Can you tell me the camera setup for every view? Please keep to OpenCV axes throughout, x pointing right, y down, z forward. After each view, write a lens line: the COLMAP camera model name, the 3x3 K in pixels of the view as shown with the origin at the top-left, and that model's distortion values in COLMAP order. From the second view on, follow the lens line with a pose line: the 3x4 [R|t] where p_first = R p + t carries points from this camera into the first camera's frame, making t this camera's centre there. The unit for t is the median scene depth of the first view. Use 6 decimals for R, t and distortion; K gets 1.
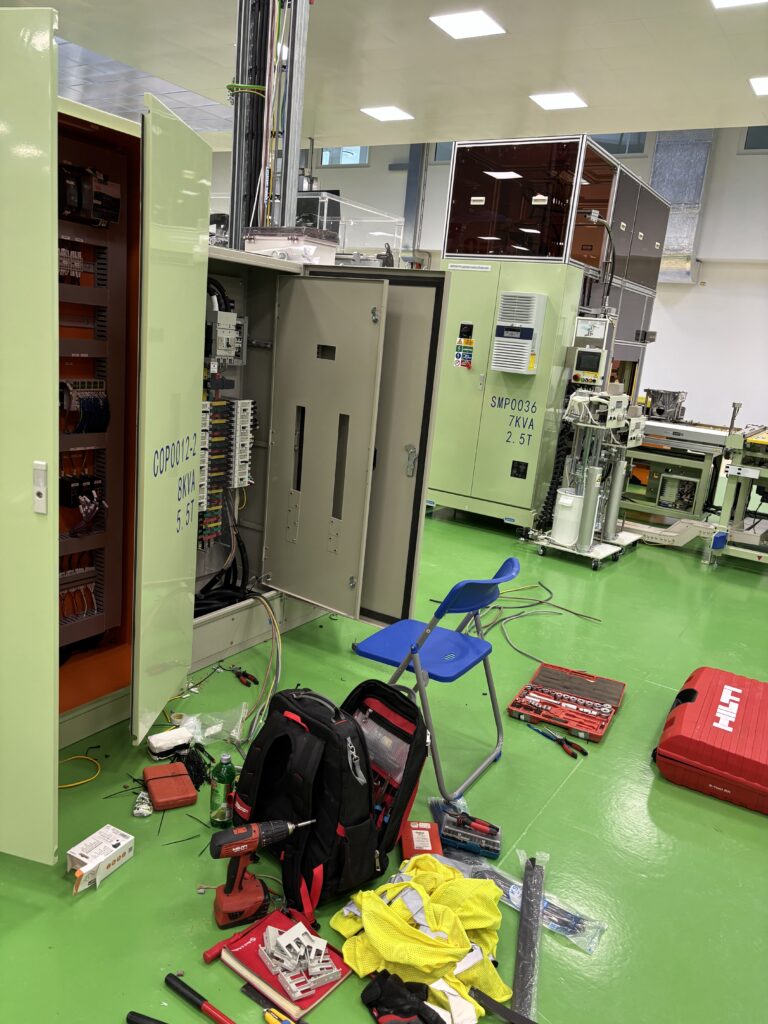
lens RADIAL K [[771.4, 0, 382.9], [0, 771.4, 514.3], [0, 0, 1]] dist [0.015011, 0.004928]
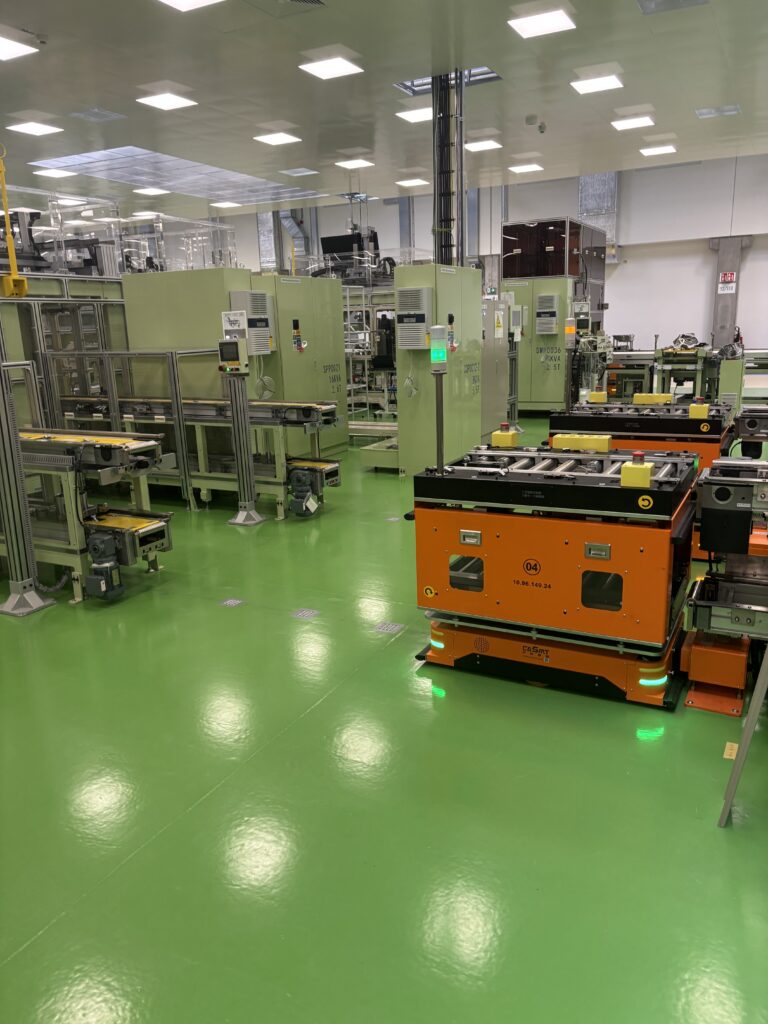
lens RADIAL K [[771.4, 0, 384.1], [0, 771.4, 510.9], [0, 0, 1]] dist [0.015011, 0.004928]
pose [[0.987969, -0.142072, 0.061099, -0.432561], [0.141560, 0.989849, 0.012658, 0.183396], [-0.062277, -0.003857, 0.998051, -0.967375]]
